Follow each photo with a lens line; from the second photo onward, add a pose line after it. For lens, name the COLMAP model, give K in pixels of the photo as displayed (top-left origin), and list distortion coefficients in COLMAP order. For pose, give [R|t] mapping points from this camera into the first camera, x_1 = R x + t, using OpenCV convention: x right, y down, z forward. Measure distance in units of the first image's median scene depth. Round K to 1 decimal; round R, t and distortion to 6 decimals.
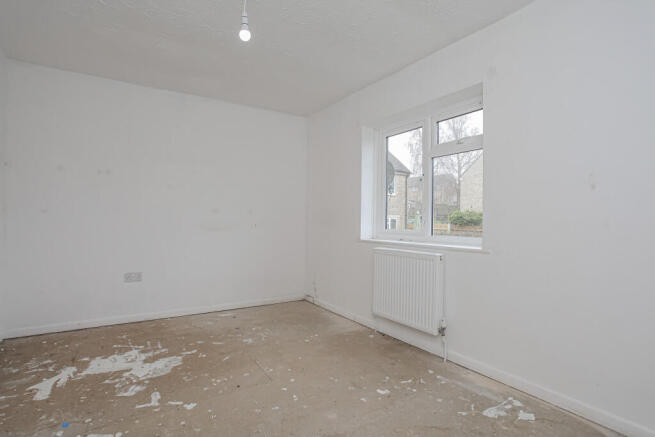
lens RADIAL K [[331.6, 0, 327.6], [0, 331.6, 227.1], [0, 0, 1]] dist [-0.080039, 0.037747]
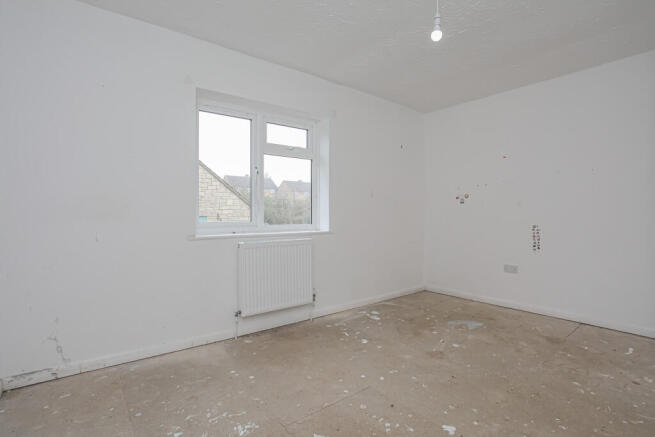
lens RADIAL K [[331.6, 0, 327.6], [0, 331.6, 227.1], [0, 0, 1]] dist [-0.080039, 0.037747]
pose [[-0.130262, -0.047759, 0.990329, -0.870120], [0.011942, 0.998691, 0.049733, -0.022706], [-0.991408, 0.018304, -0.129521, 1.023668]]
